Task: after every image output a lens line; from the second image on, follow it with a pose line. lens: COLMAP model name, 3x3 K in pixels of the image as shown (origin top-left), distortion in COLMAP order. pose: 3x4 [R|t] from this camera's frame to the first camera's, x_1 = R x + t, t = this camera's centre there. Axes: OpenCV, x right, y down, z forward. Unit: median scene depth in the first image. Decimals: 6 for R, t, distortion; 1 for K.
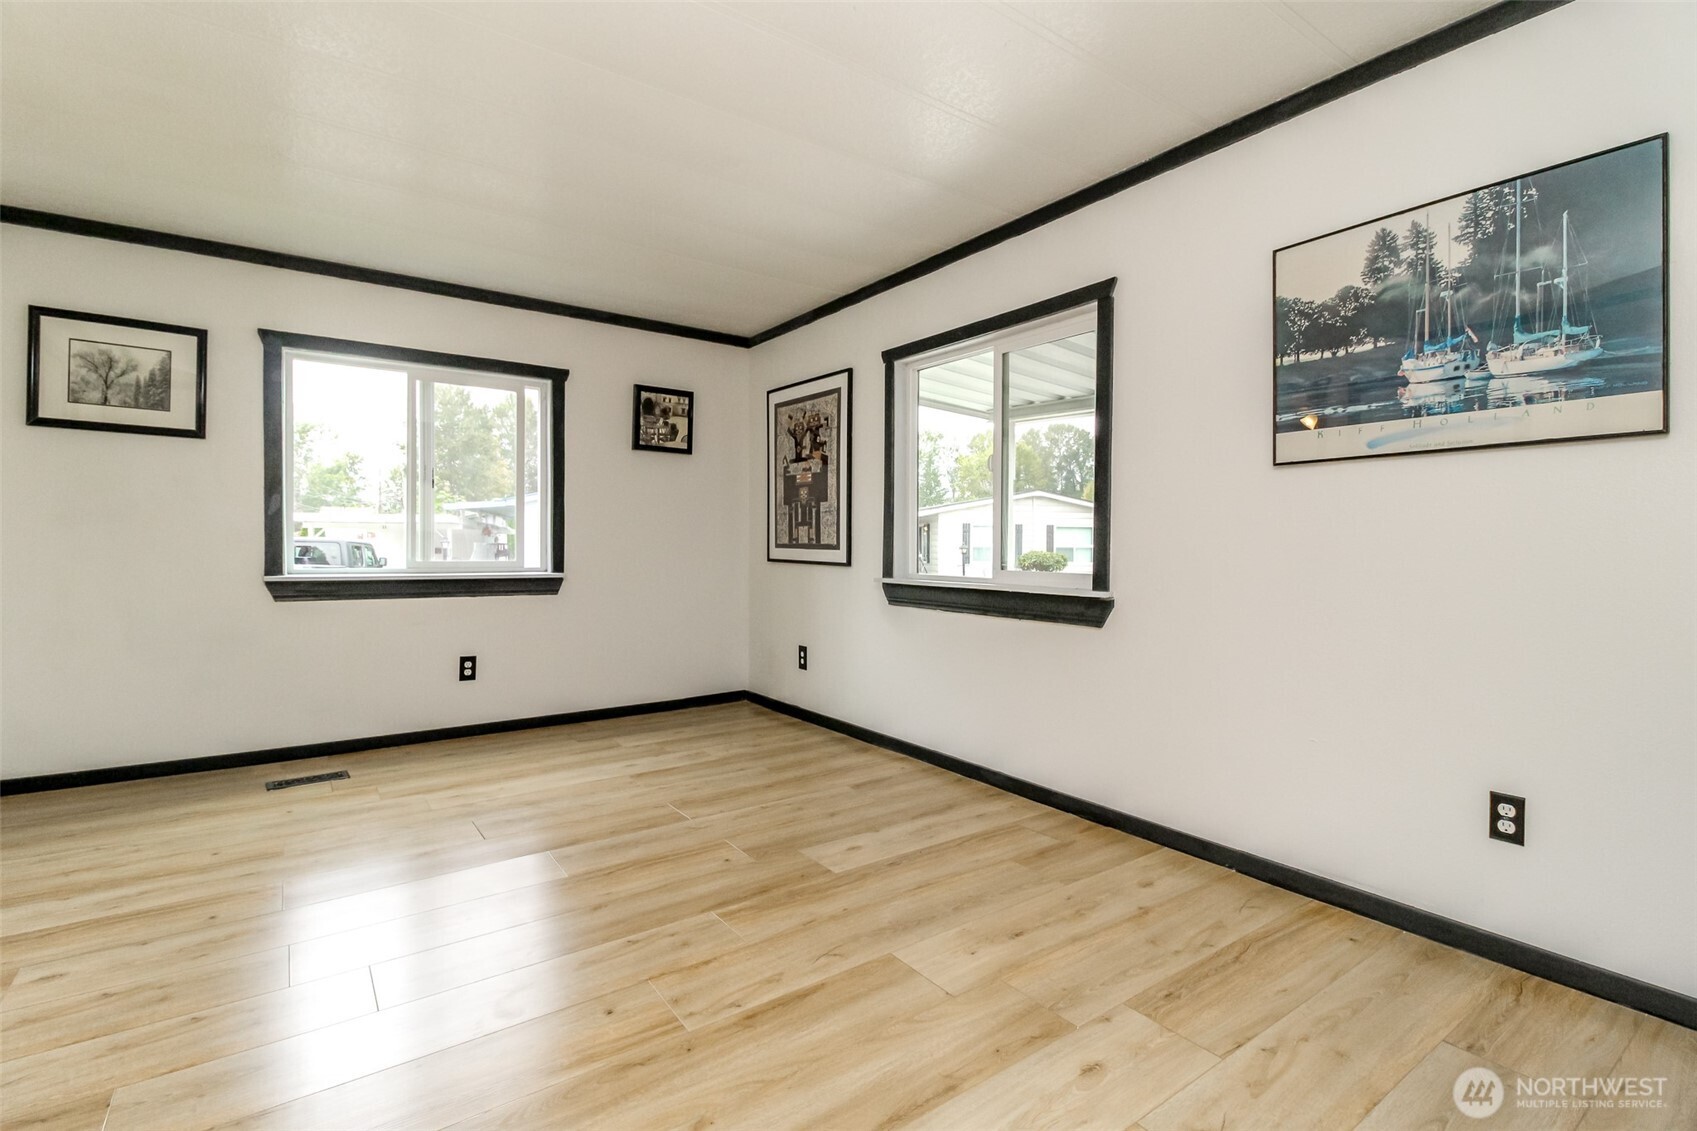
lens RADIAL K [[770.8, 0, 879.2], [0, 770.8, 542.0], [0, 0, 1]] dist [0.006749, -0.008234]
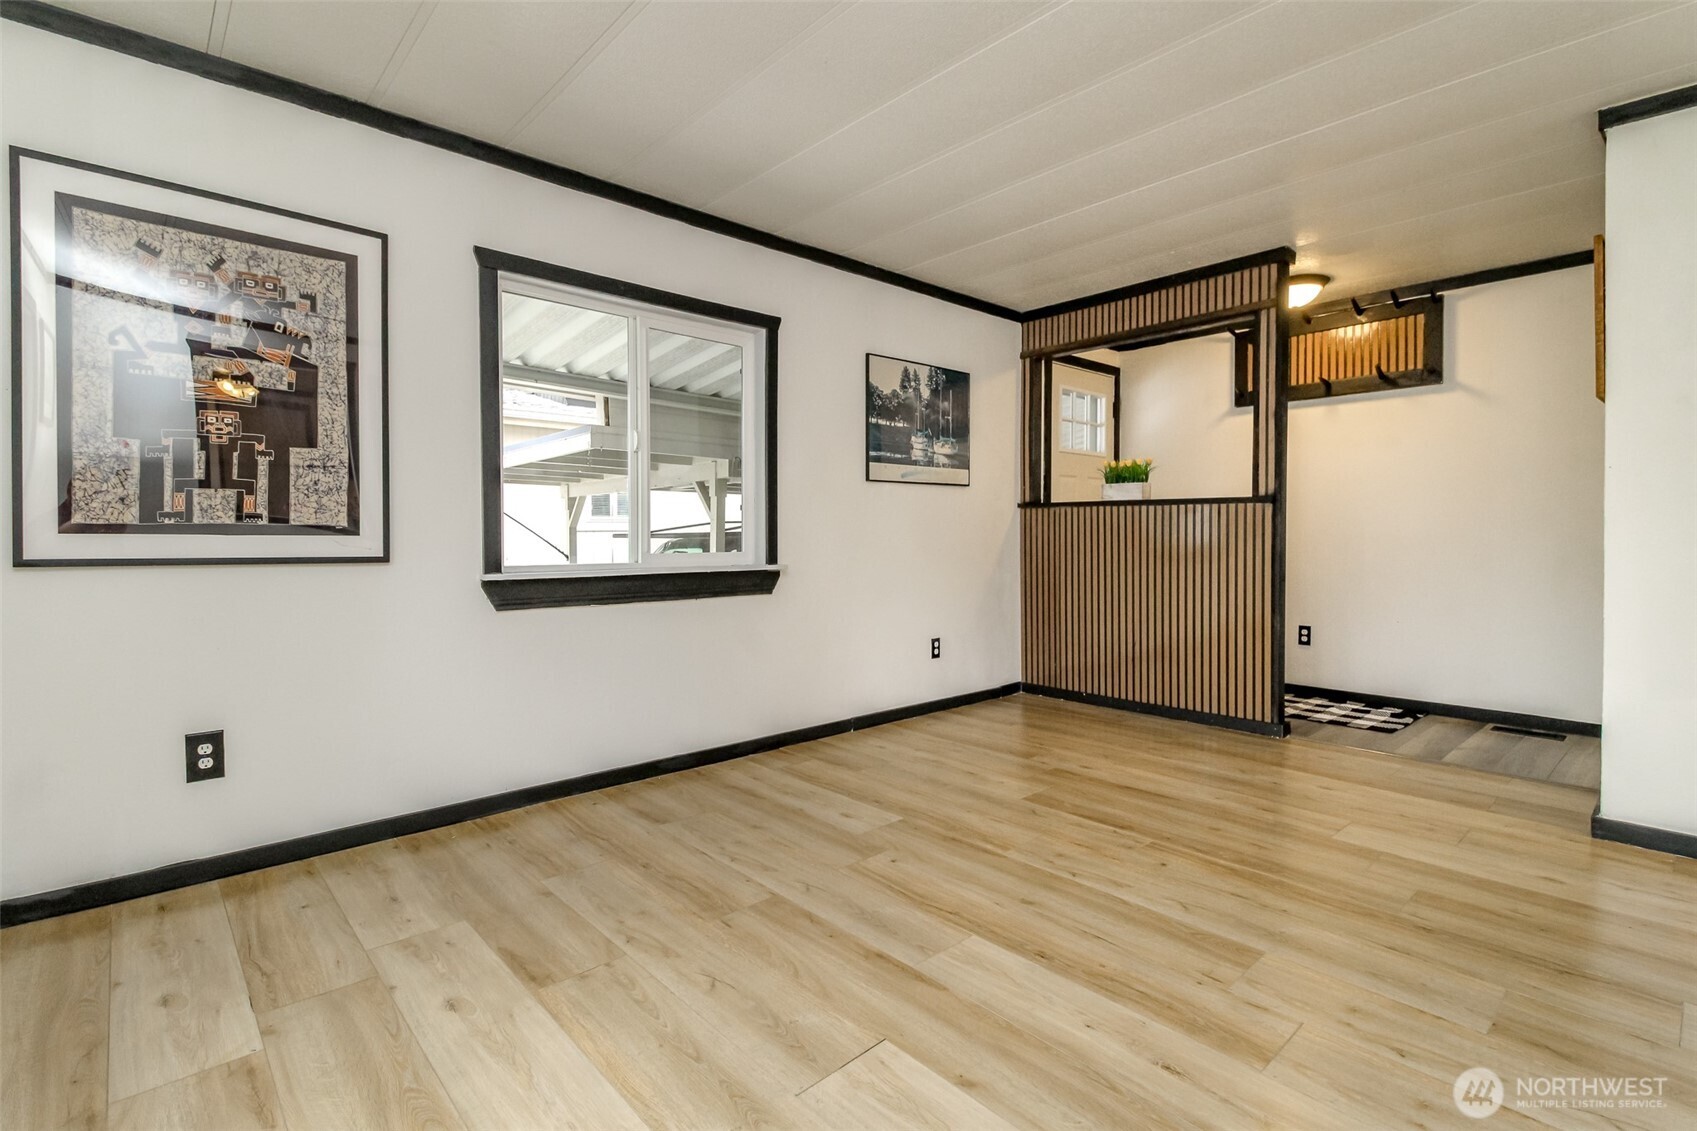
lens RADIAL K [[770.8, 0, 853.8], [0, 770.8, 549.5], [0, 0, 1]] dist [0.006749, -0.008234]
pose [[-0.090351, -0.014618, 0.995803, -1.093177], [0.006539, 0.999862, 0.015271, 0.023832], [-0.995889, 0.007892, -0.090243, 1.110812]]
